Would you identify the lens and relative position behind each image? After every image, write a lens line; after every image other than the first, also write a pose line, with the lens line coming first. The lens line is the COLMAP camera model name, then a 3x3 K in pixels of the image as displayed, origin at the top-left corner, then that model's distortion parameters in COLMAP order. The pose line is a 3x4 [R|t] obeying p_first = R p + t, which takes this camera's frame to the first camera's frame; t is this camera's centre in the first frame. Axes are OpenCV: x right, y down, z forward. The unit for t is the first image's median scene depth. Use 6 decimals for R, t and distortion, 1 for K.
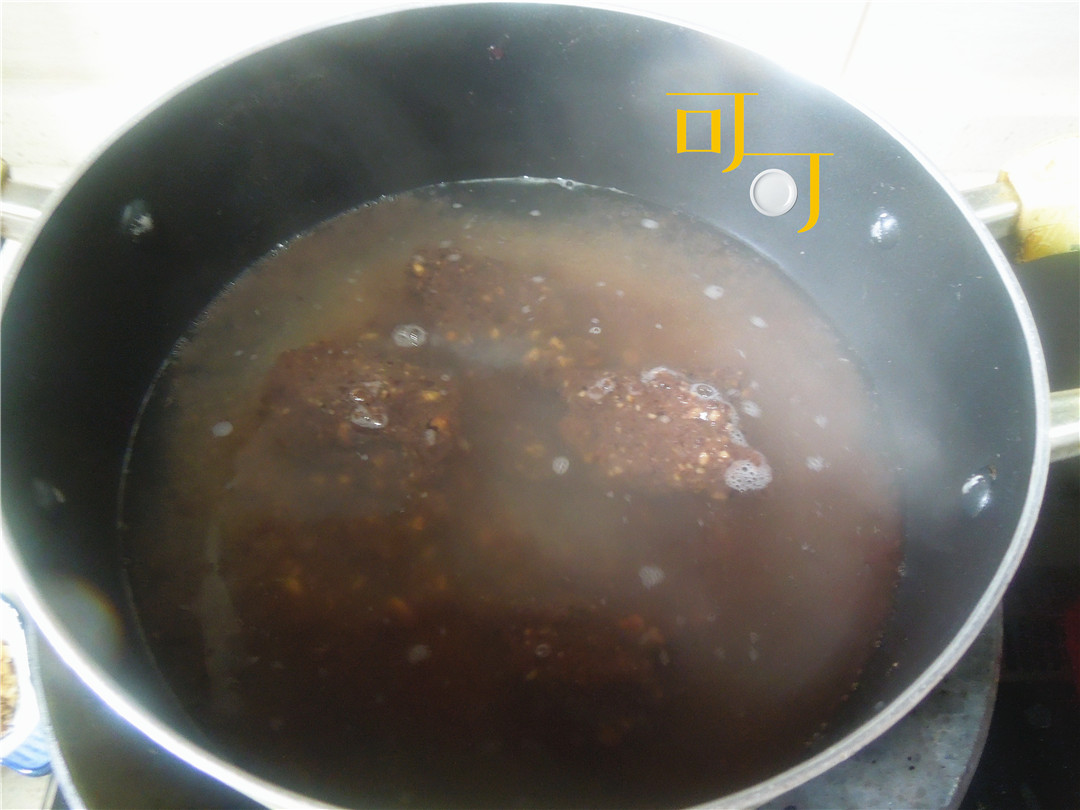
lens RADIAL K [[790.1, 0, 542.9], [0, 790.1, 406.5], [0, 0, 1]] dist [-0.002291, -0.000922]
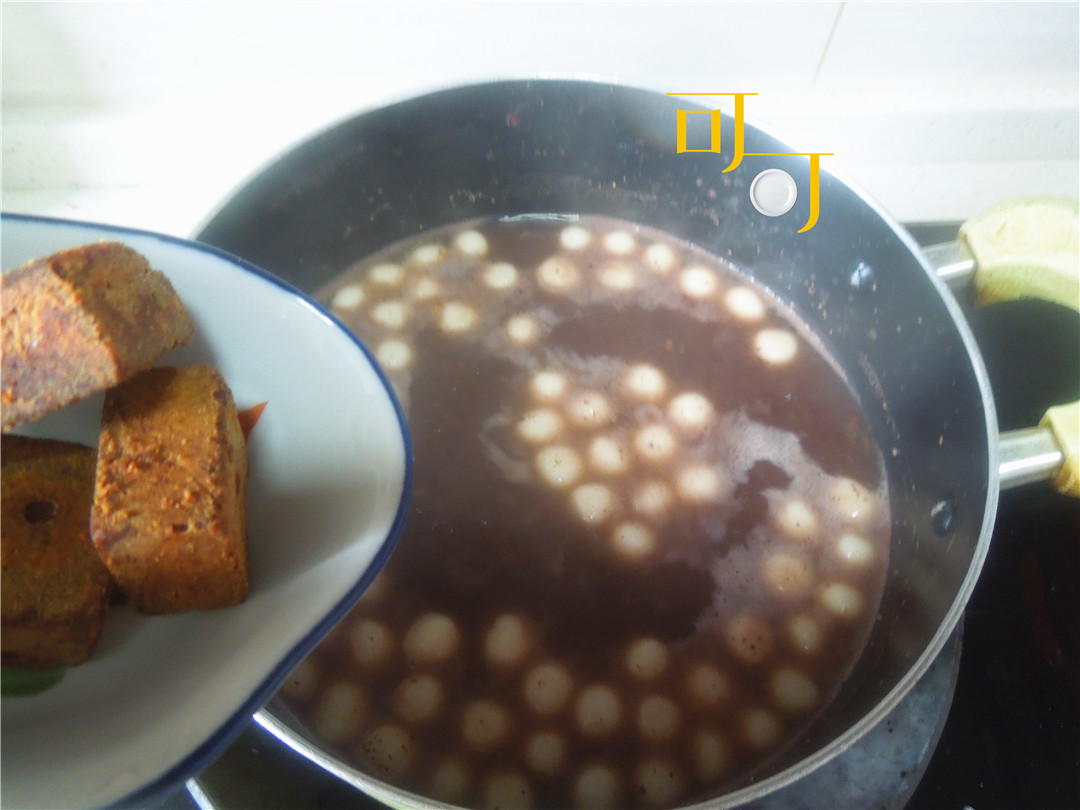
lens RADIAL K [[790.1, 0, 539.7], [0, 790.1, 402.3], [0, 0, 1]] dist [-0.002291, -0.000922]
pose [[0.998781, -0.039800, 0.029180, -0.085229], [0.038059, 0.997592, 0.057977, -0.138685], [-0.031418, -0.056796, 0.997891, -0.160704]]
